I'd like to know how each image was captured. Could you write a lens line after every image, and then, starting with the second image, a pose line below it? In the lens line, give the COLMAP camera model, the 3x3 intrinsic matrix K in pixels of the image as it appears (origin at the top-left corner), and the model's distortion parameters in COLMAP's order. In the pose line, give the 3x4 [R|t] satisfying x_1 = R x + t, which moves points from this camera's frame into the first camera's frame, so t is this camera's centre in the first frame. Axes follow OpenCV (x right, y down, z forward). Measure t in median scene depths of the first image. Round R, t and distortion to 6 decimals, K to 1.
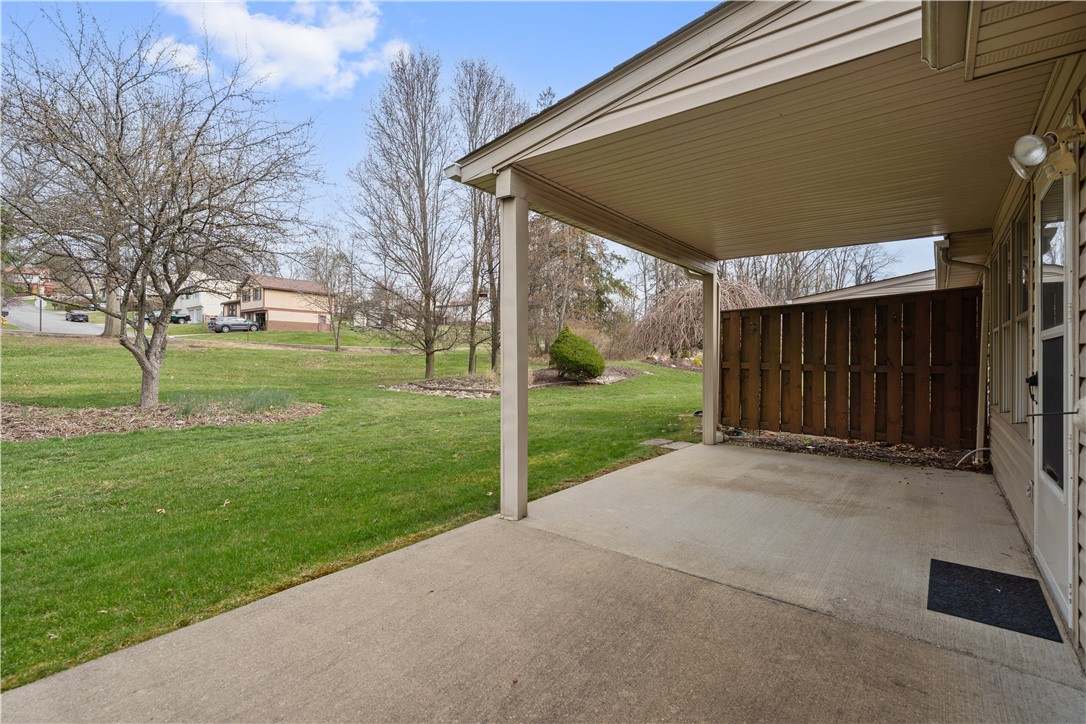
lens RADIAL K [[488.9, 0, 539.1], [0, 488.9, 356.6], [0, 0, 1]] dist [0.003840, -0.003506]
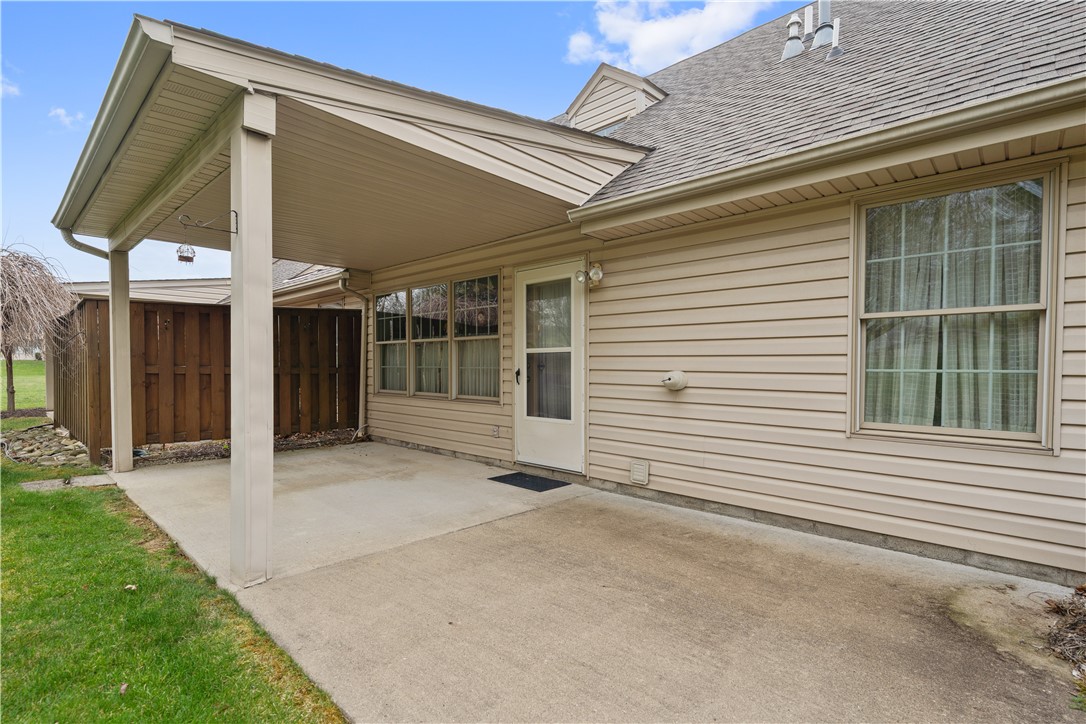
lens RADIAL K [[518.4, 0, 537.7], [0, 518.4, 367.2], [0, 0, 1]] dist [-0.005152, -0.000503]
pose [[0.103818, -0.010103, 0.994545, -0.395350], [-0.003095, 0.999940, 0.010481, 0.003328], [-0.994592, -0.004167, 0.103780, 0.263696]]
